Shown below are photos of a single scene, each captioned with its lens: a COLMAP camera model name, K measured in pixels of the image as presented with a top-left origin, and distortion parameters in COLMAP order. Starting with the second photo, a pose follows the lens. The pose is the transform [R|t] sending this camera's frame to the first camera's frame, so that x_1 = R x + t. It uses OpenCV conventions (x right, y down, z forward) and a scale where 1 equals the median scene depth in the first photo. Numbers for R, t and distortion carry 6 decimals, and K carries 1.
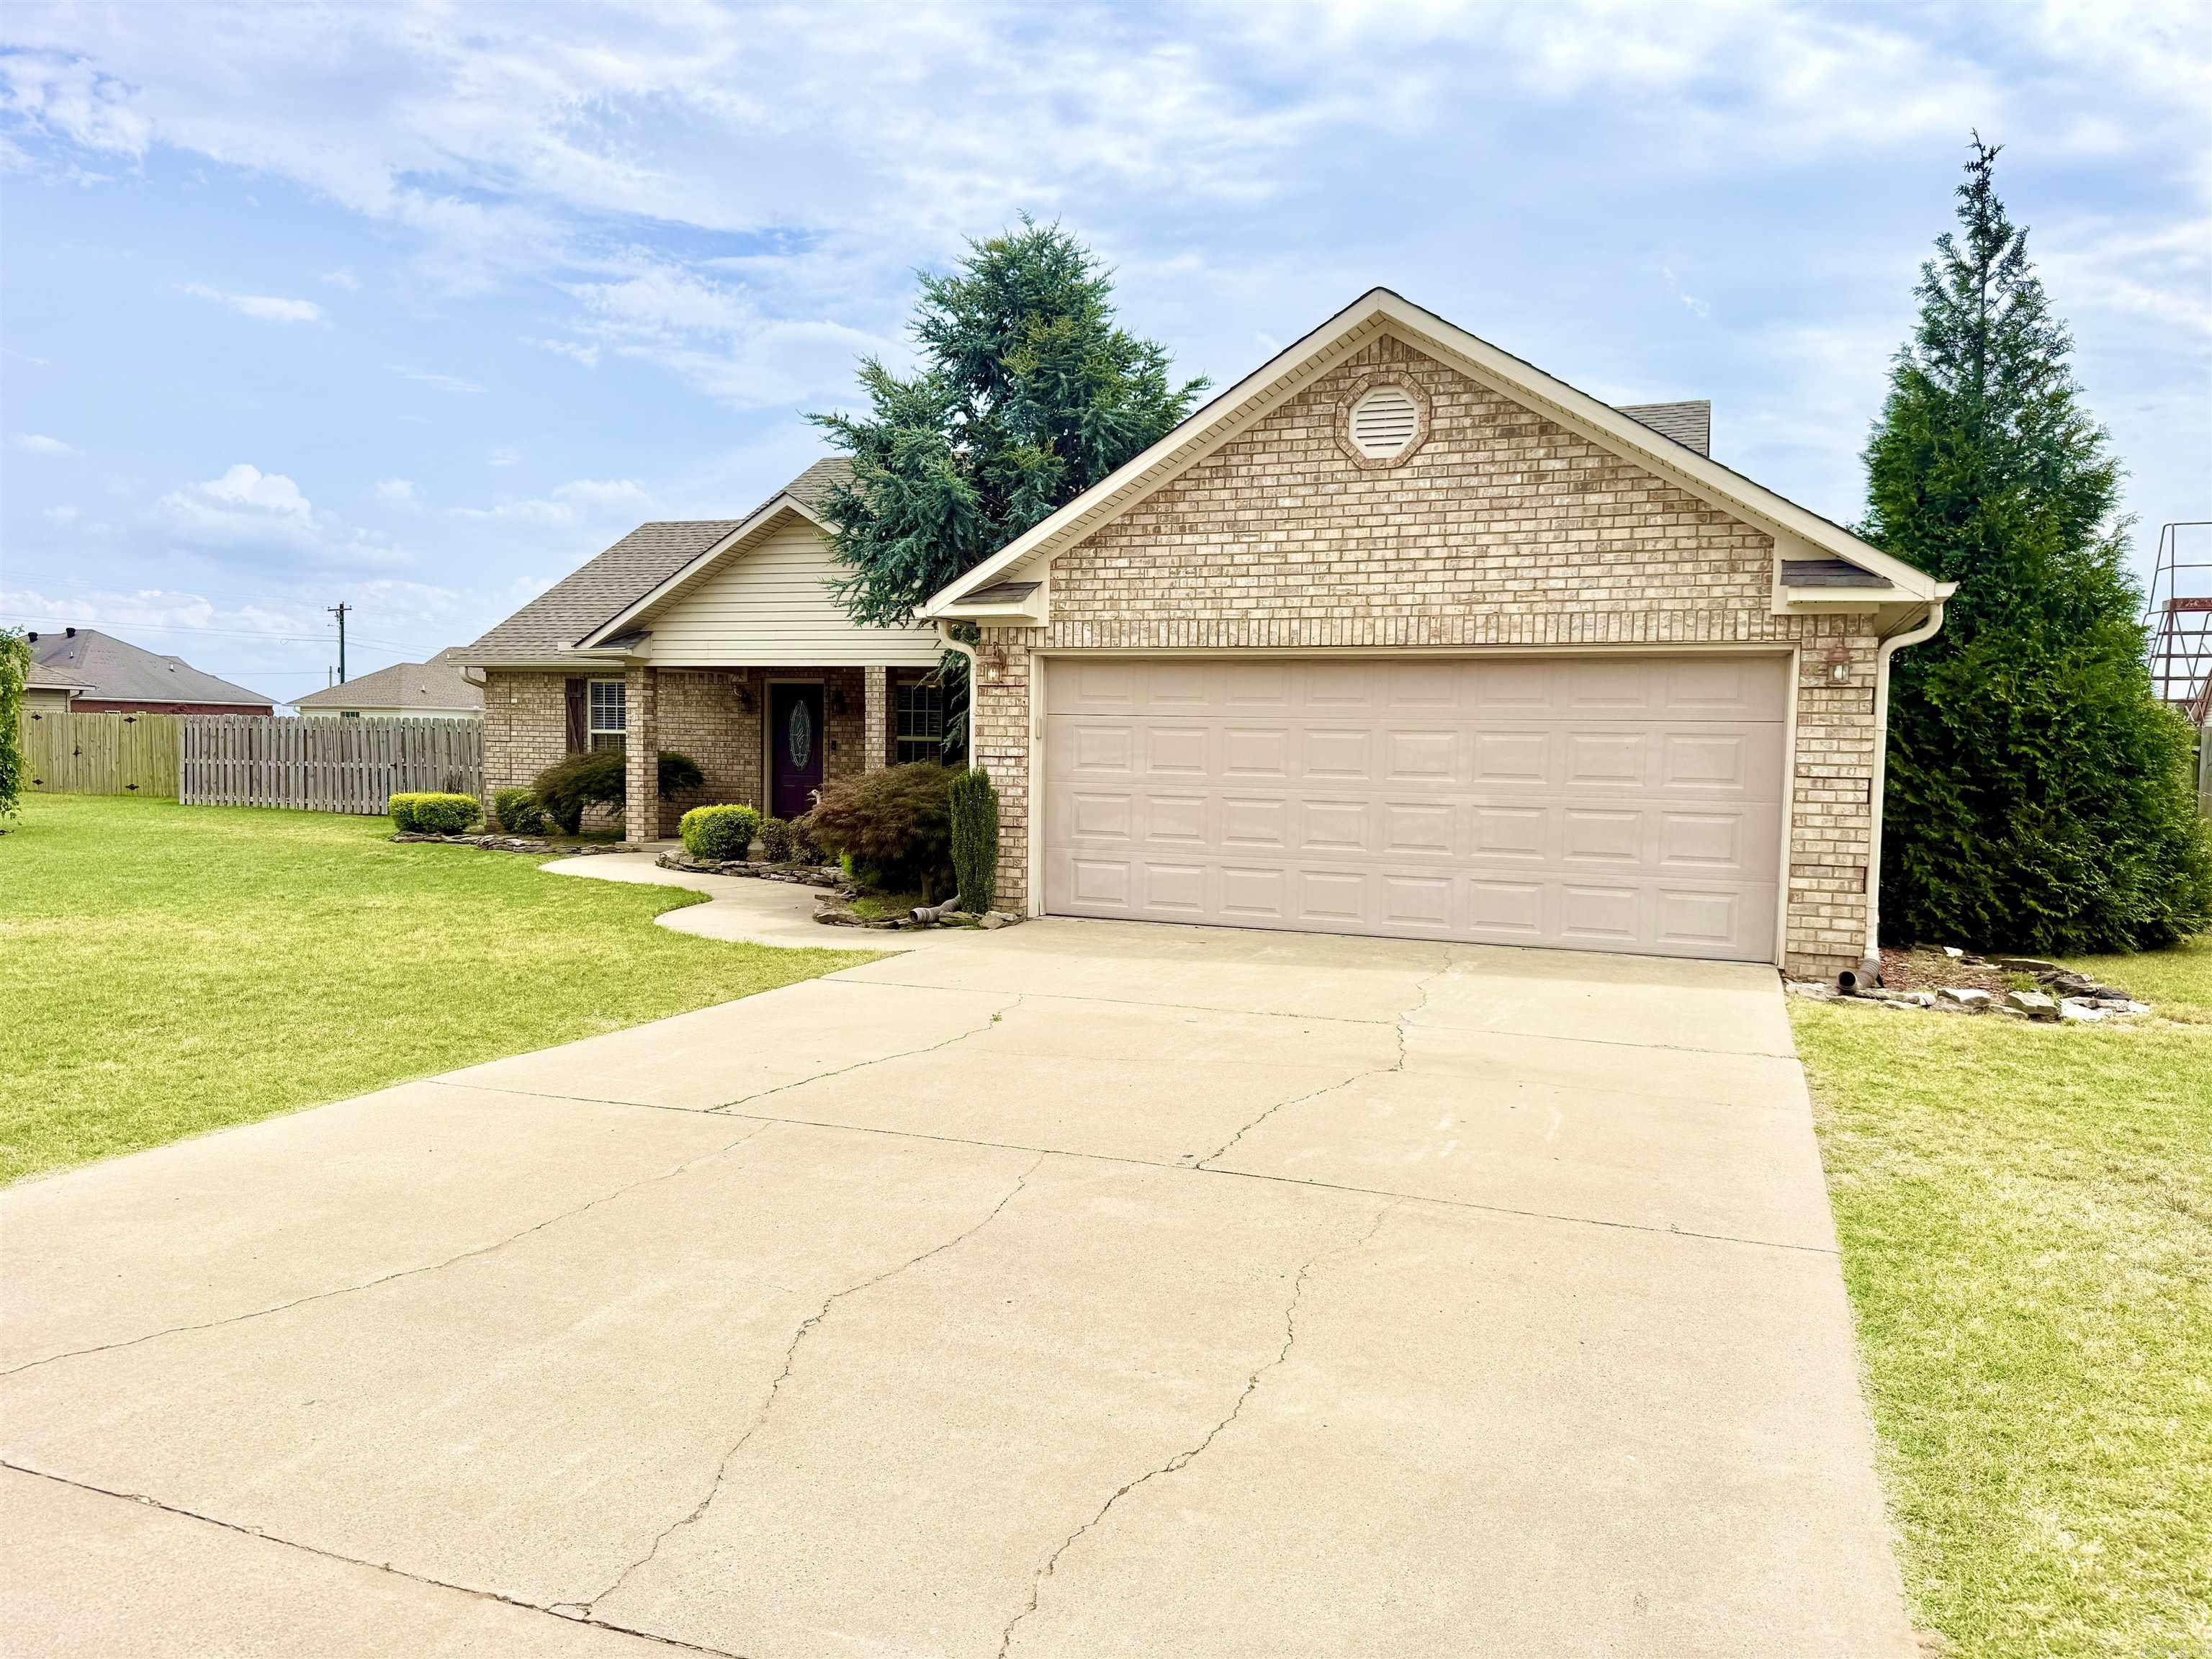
lens RADIAL K [[1556.5, 0, 1072.6], [0, 1556.5, 836.5], [0, 0, 1]] dist [0.135721, -0.183937]
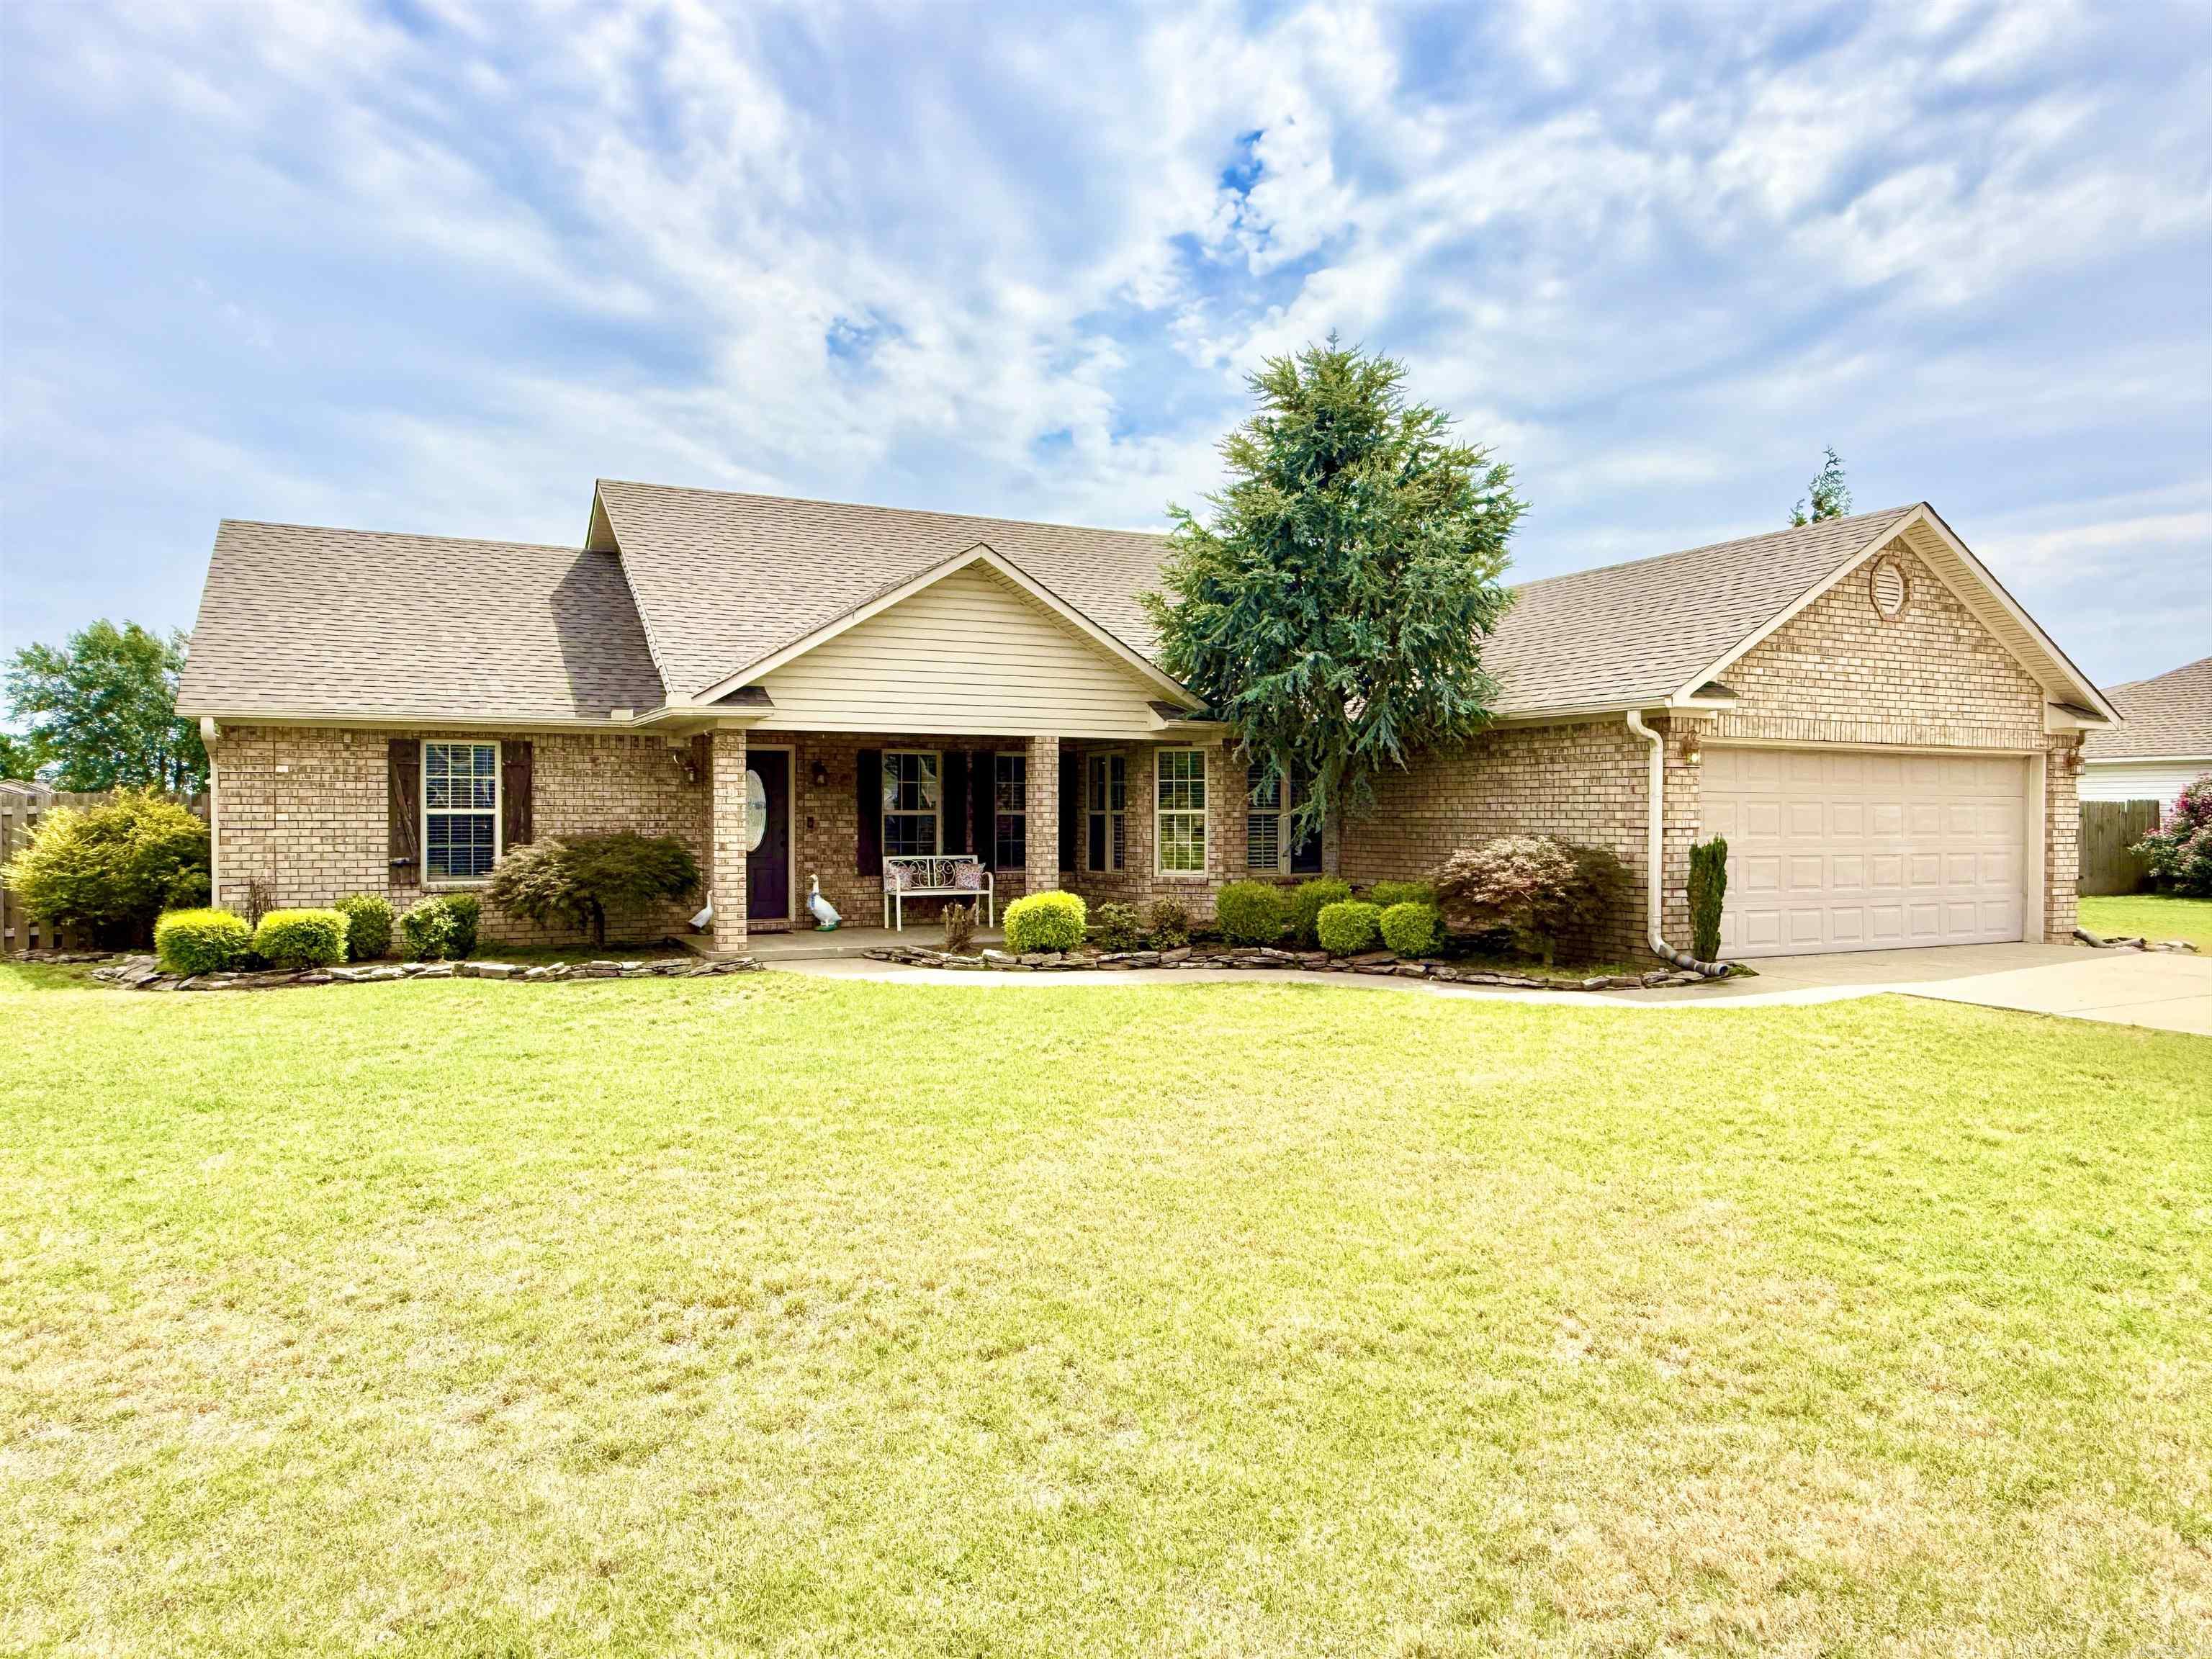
lens RADIAL K [[1517.3, 0, 1106.0], [0, 1517.3, 829.5], [0, 0, 1]] dist [0.004781, -0.000173]
pose [[0.635418, -0.023019, 0.771825, -1.299533], [0.056207, 0.998283, -0.016500, -0.060372], [-0.770120, 0.053866, 0.635620, 0.665543]]
